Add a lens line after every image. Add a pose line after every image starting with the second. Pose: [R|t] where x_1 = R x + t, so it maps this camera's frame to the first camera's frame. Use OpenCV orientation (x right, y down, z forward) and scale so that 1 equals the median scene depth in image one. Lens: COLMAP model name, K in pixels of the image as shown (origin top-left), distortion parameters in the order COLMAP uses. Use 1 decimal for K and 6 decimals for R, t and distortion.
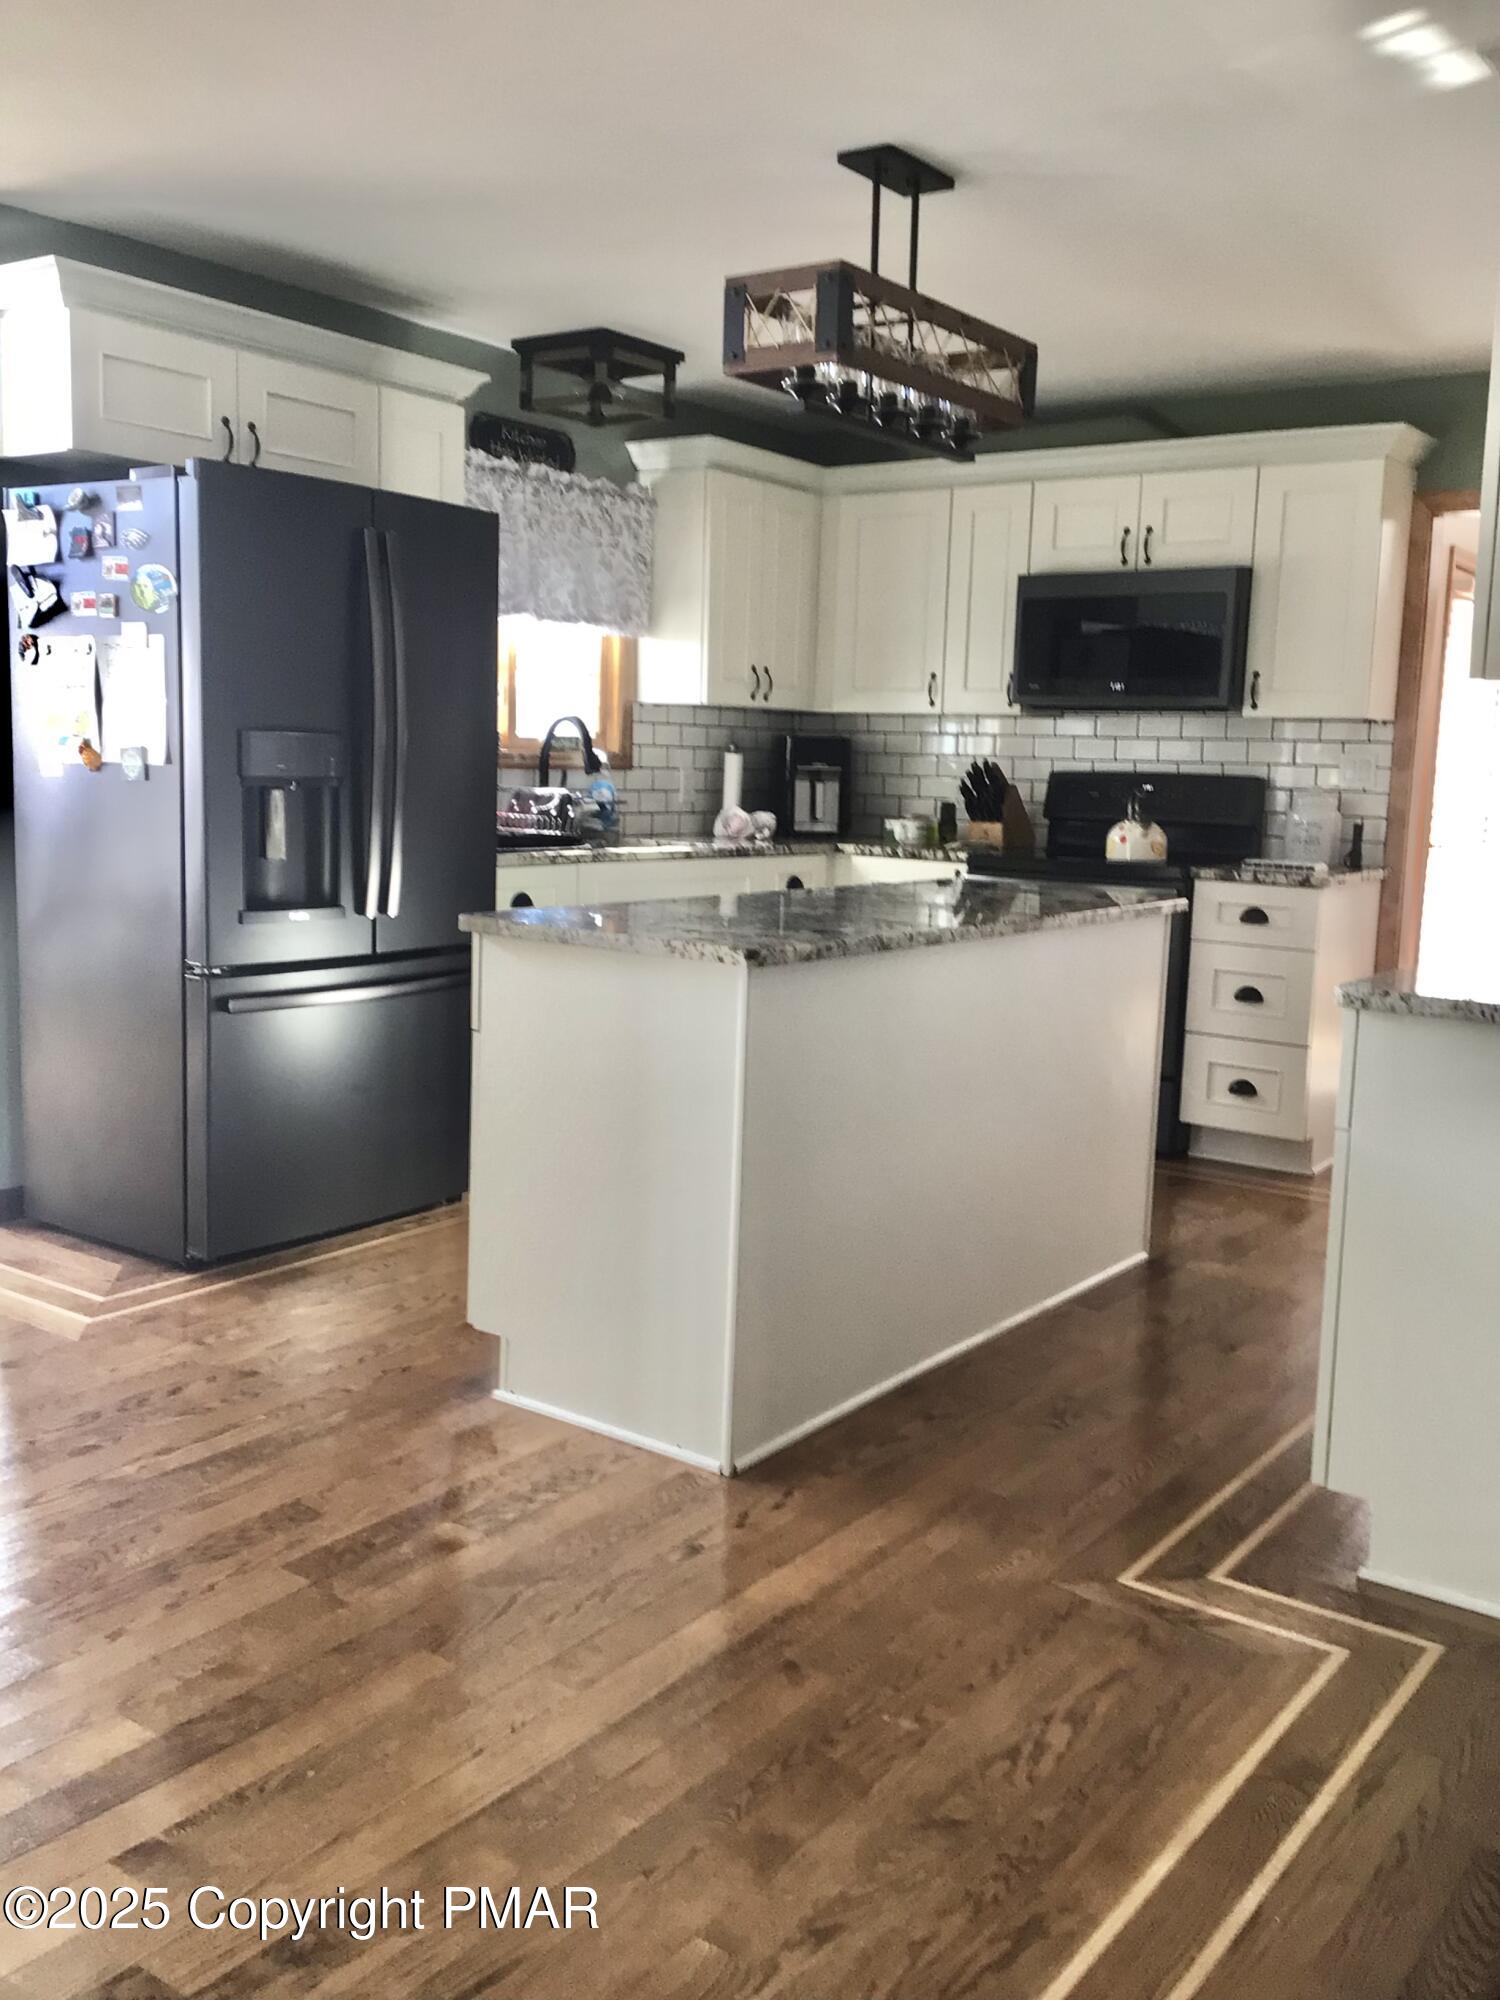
lens RADIAL K [[1773.9, 0, 765.6], [0, 1773.9, 989.7], [0, 0, 1]] dist [0.105445, -0.174848]
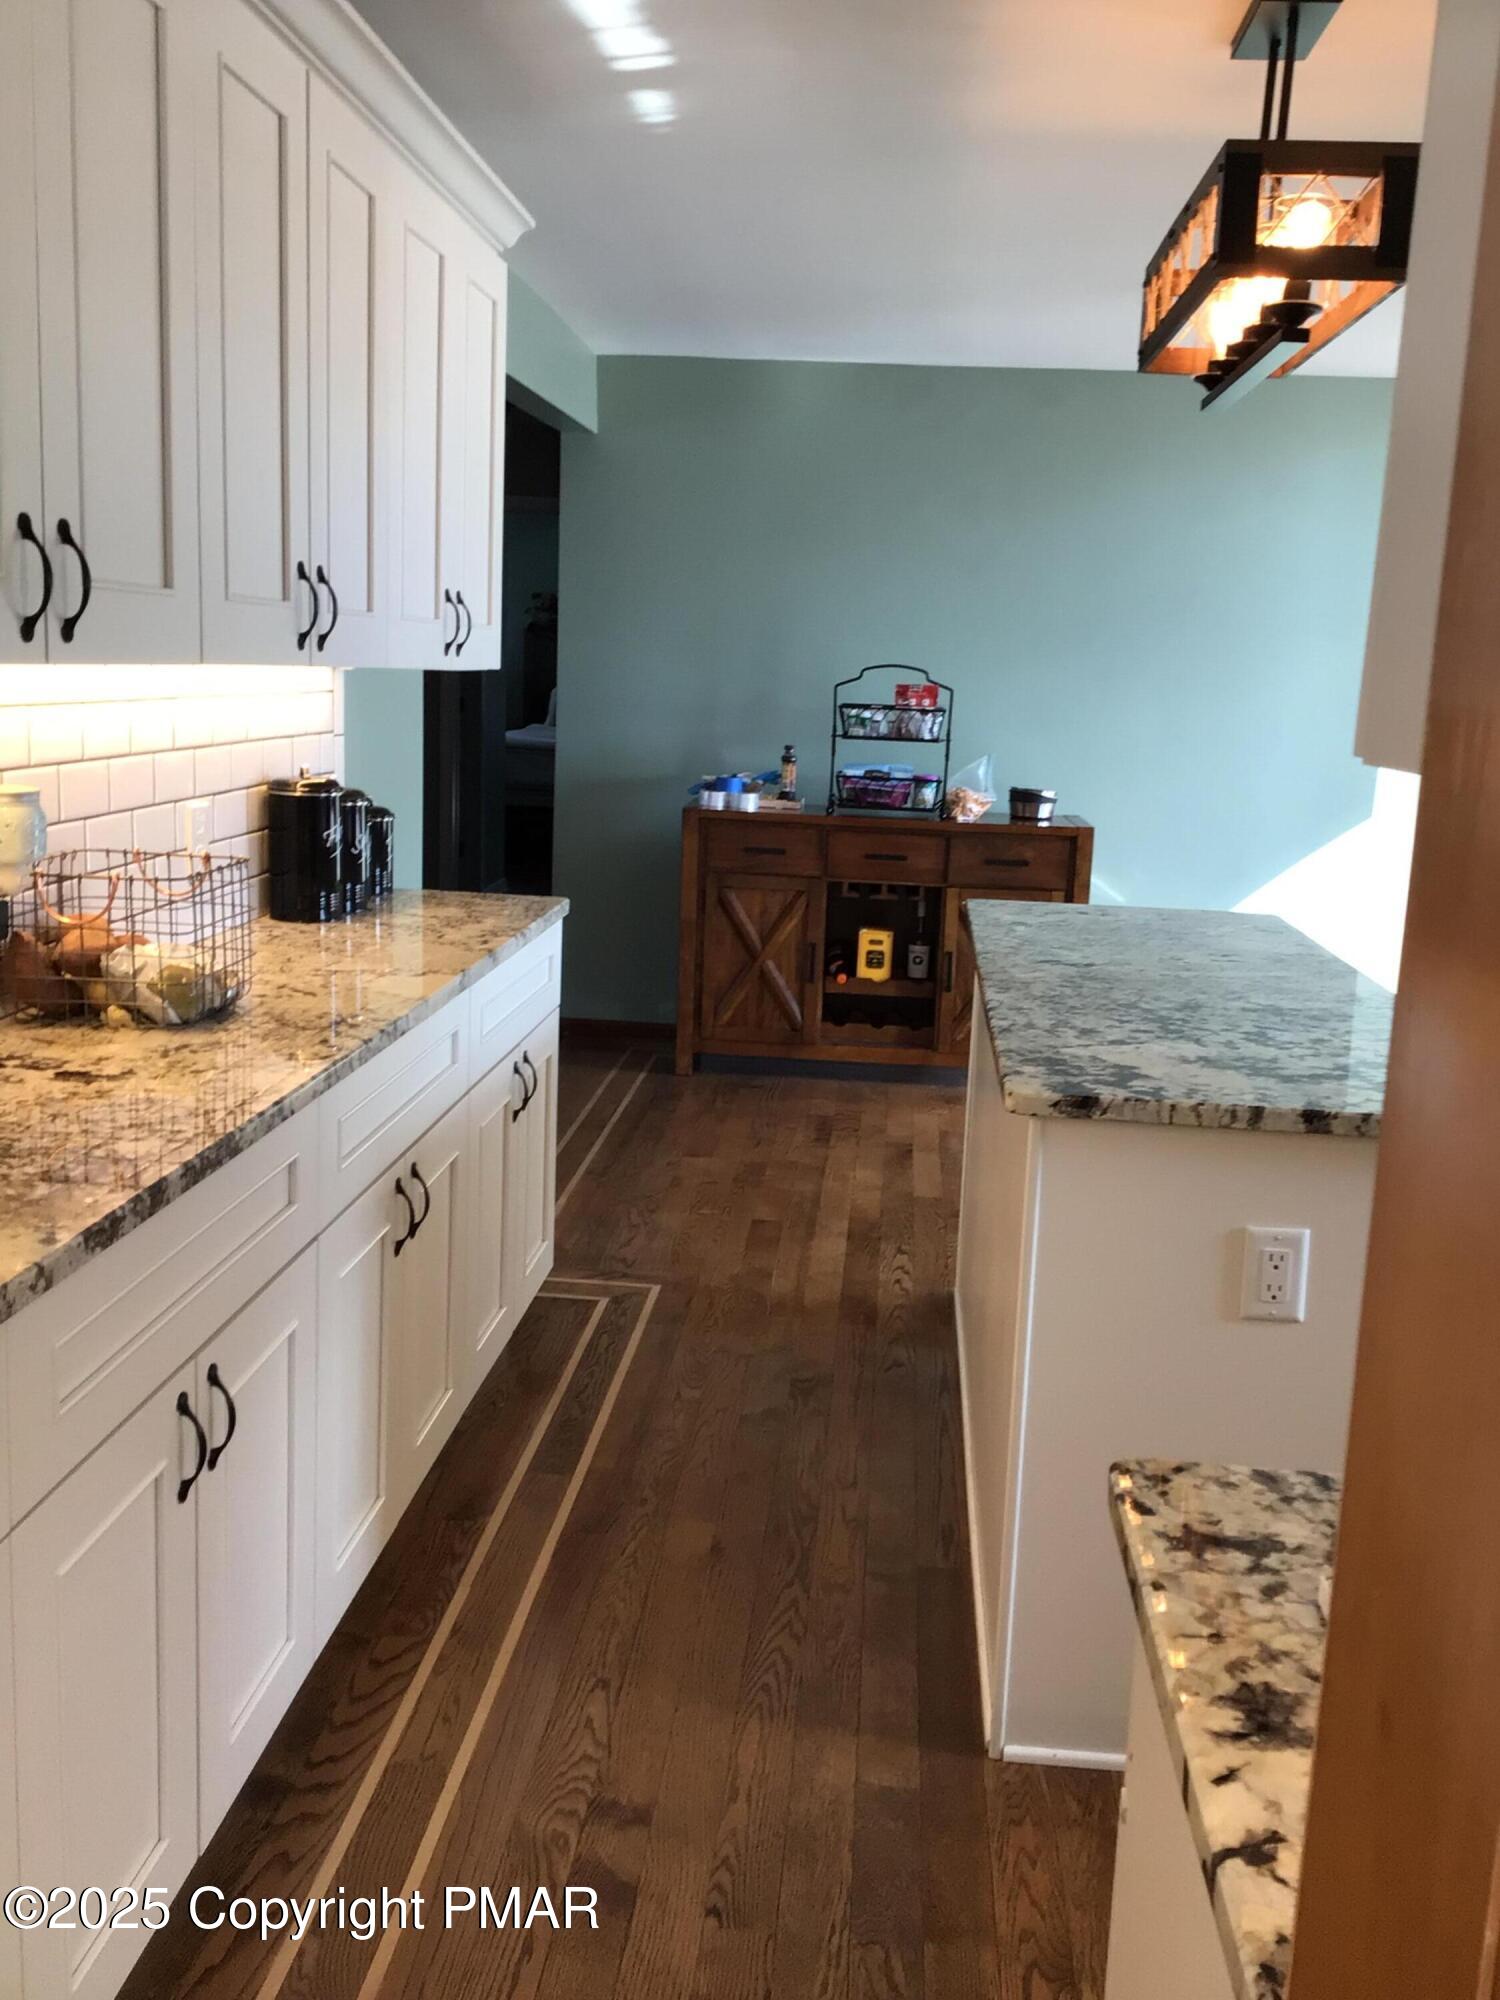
lens RADIAL K [[1773.9, 0, 797.5], [0, 1773.9, 1003.9], [0, 0, 1]] dist [0.105445, -0.174848]
pose [[-0.848328, 0.024687, -0.528895, 0.510465], [-0.145799, 0.949402, 0.278170, -0.189486], [0.509001, 0.313091, -0.801805, 1.261998]]
